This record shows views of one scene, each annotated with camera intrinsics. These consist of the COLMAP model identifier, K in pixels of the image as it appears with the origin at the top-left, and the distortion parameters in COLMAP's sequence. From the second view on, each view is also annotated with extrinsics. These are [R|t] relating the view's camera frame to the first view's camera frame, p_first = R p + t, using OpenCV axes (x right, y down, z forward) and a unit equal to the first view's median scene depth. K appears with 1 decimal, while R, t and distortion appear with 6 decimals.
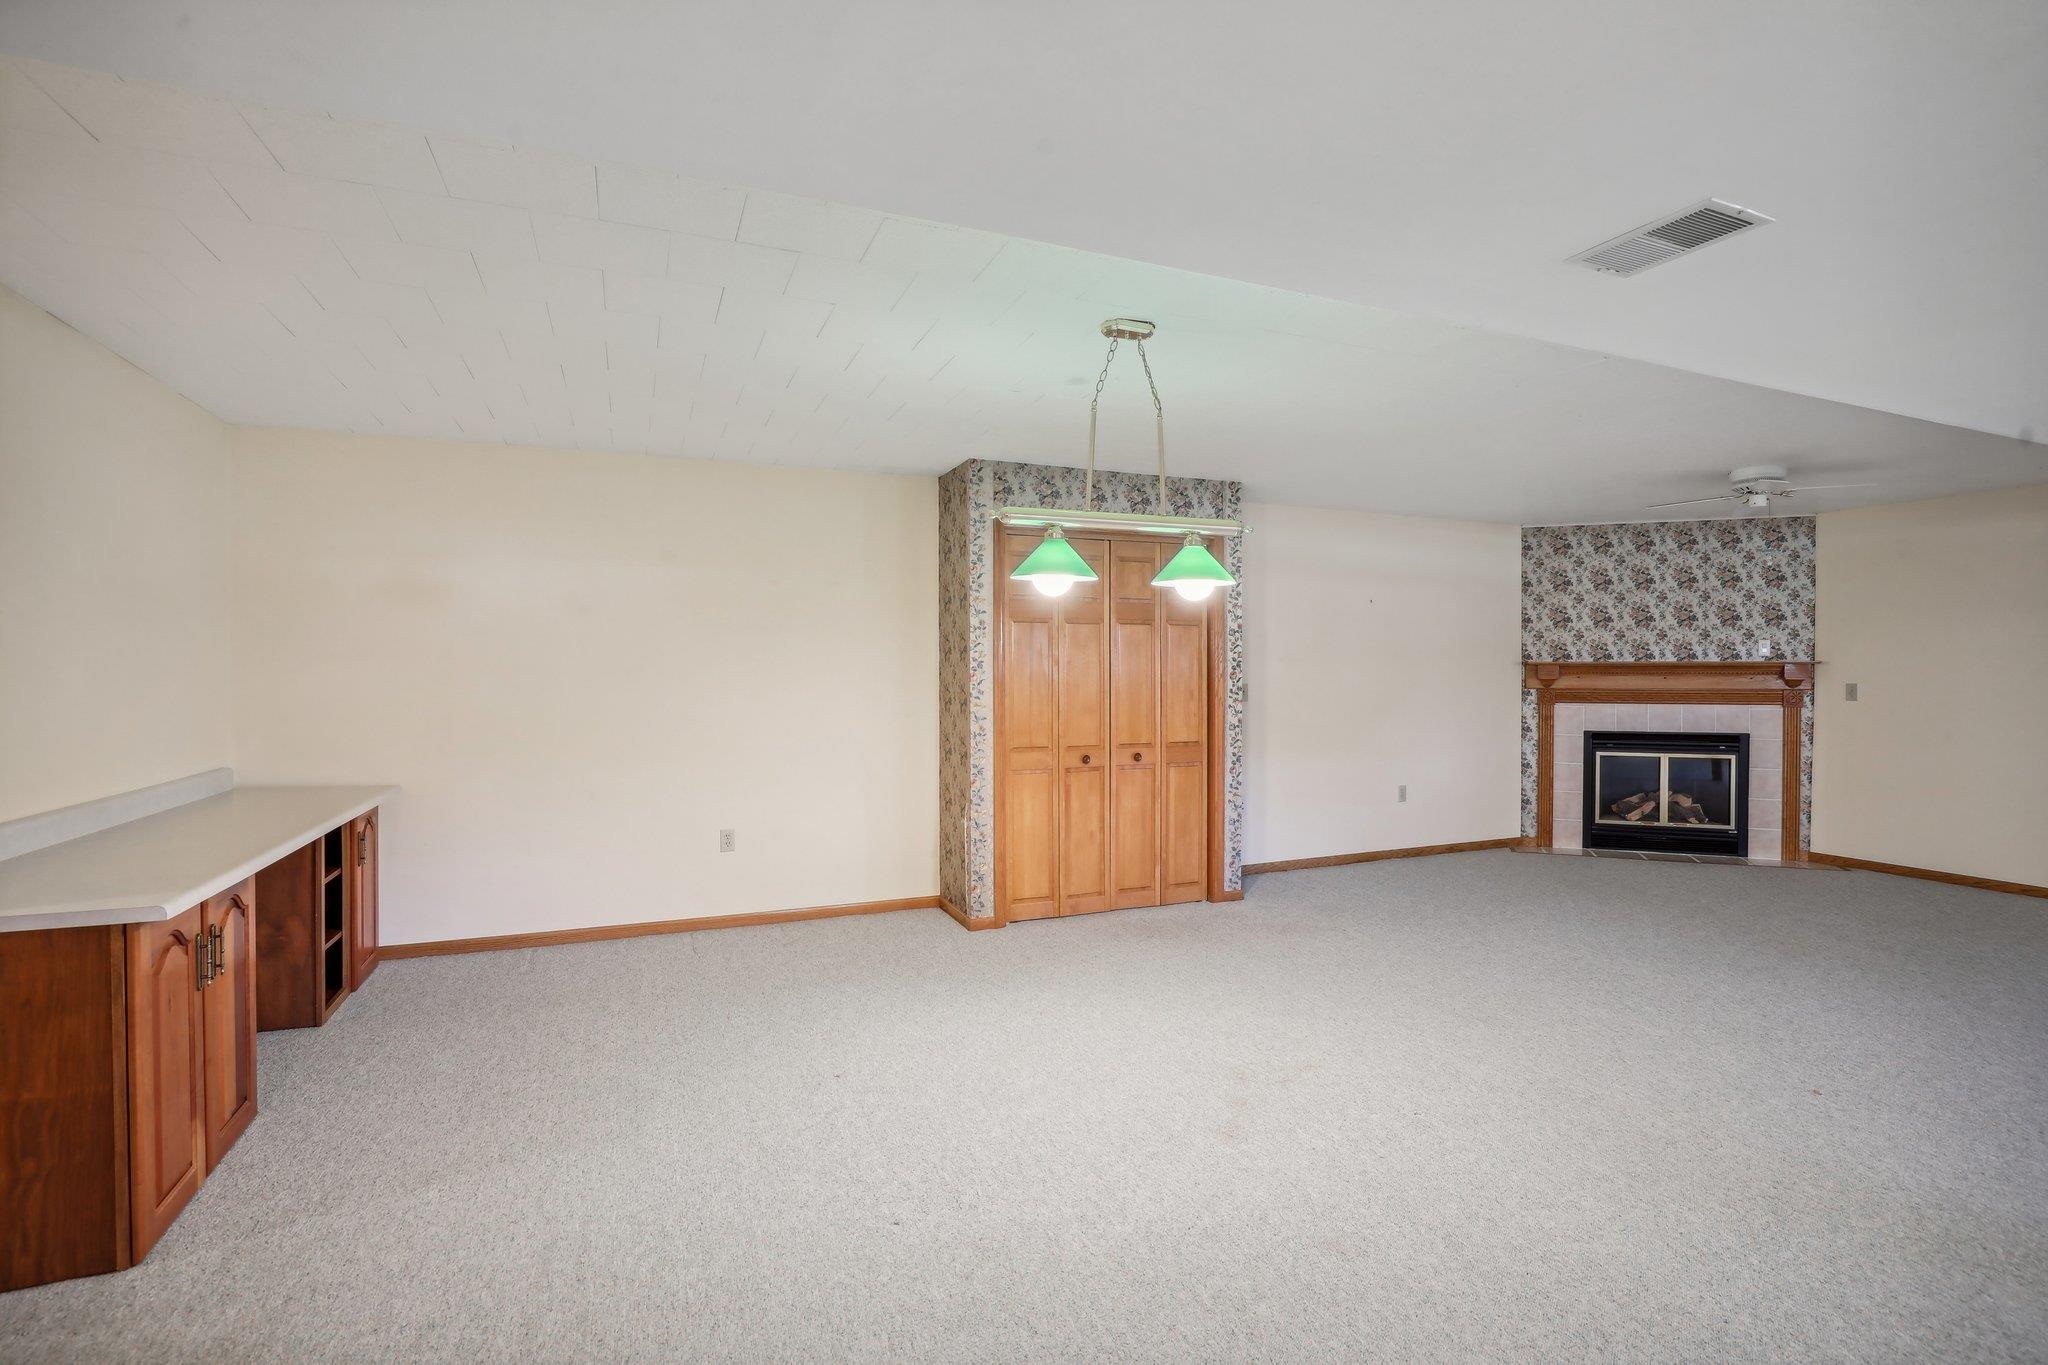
lens RADIAL K [[967.1, 0, 1042.0], [0, 967.1, 675.3], [0, 0, 1]] dist [-0.025615, 0.000100]
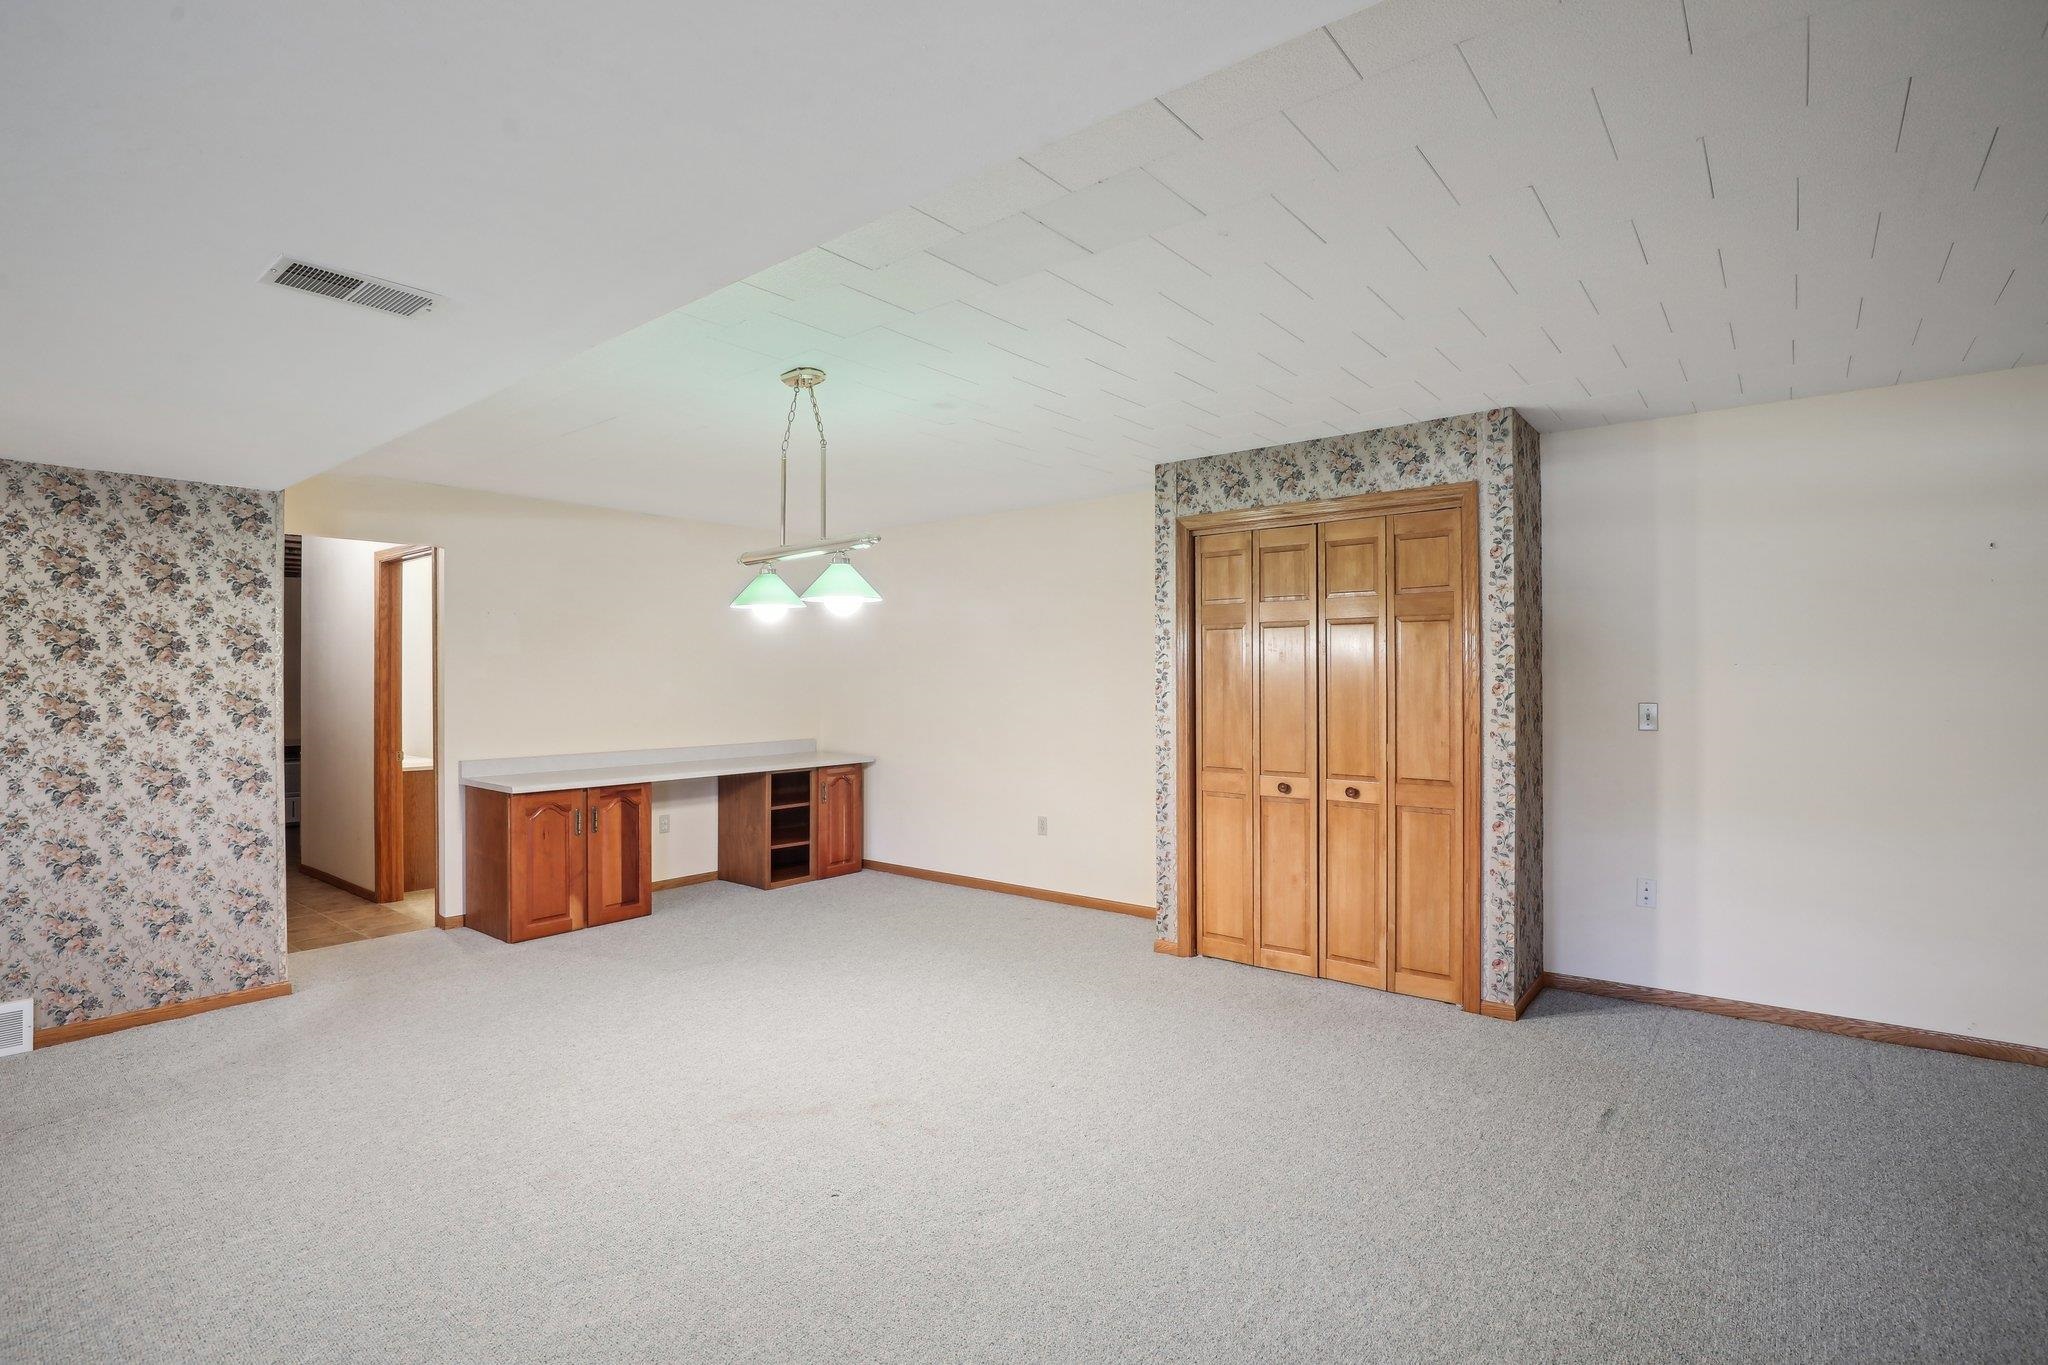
lens RADIAL K [[968.3, 0, 1044.9], [0, 968.3, 670.3], [0, 0, 1]] dist [-0.010020, 0.001841]
pose [[0.472431, -0.012790, -0.881275, 0.559078], [-0.001503, 0.999882, -0.015317, -0.002152], [0.881366, 0.008561, 0.472356, 0.333412]]
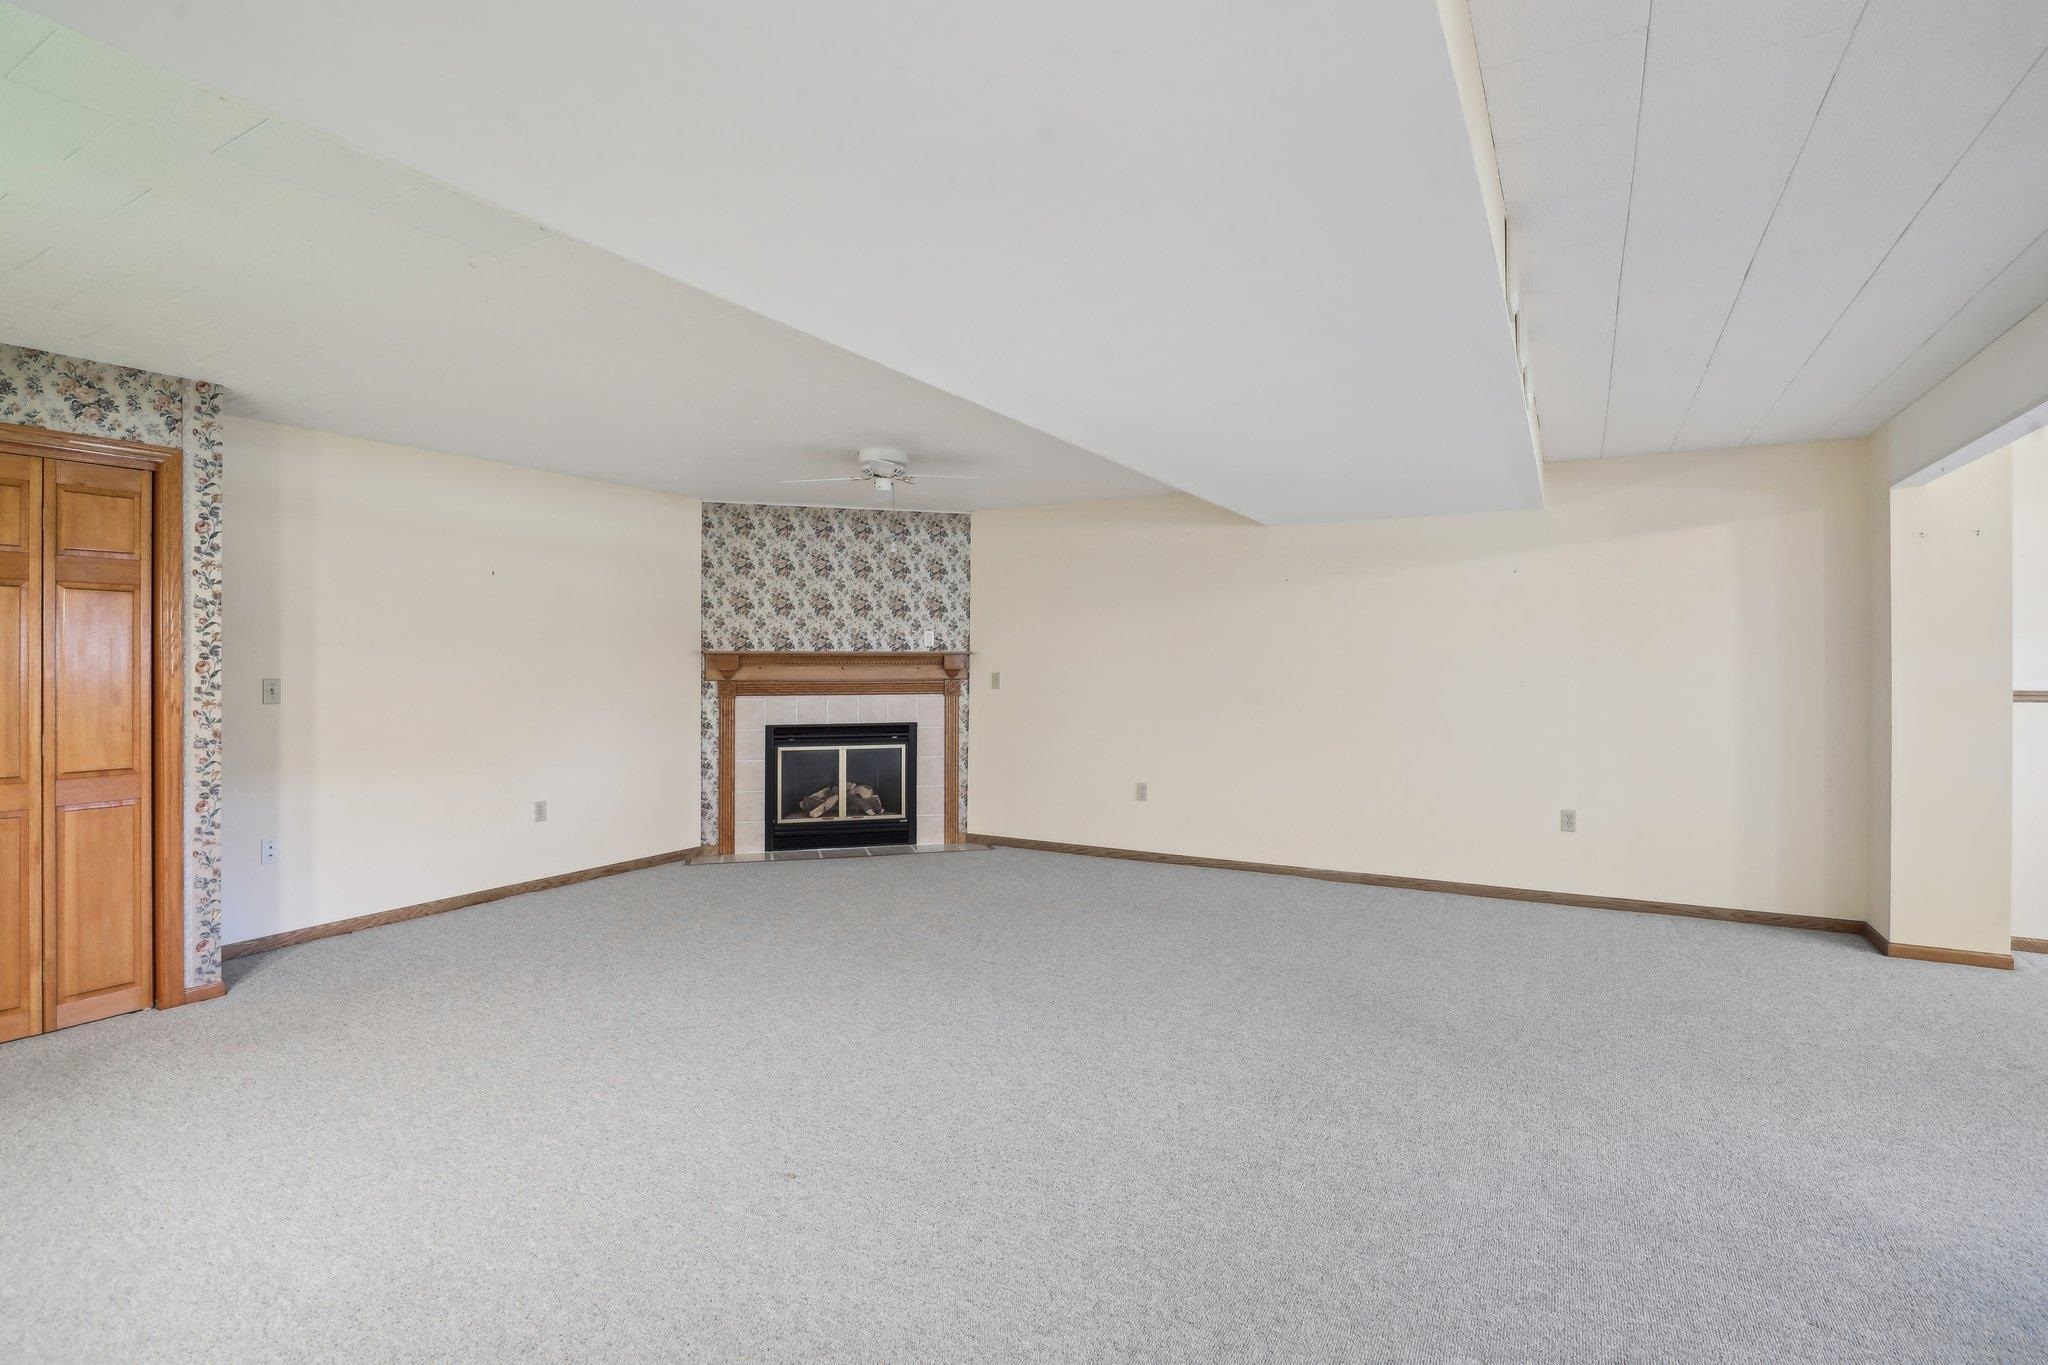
lens RADIAL K [[972.0, 0, 1048.0], [0, 972.0, 663.4], [0, 0, 1]] dist [-0.022814, 0.001596]
pose [[0.793379, -0.001011, 0.608728, 0.223156], [0.002586, 0.999995, -0.001709, 0.000007], [-0.608723, 0.002930, 0.793377, 0.091545]]
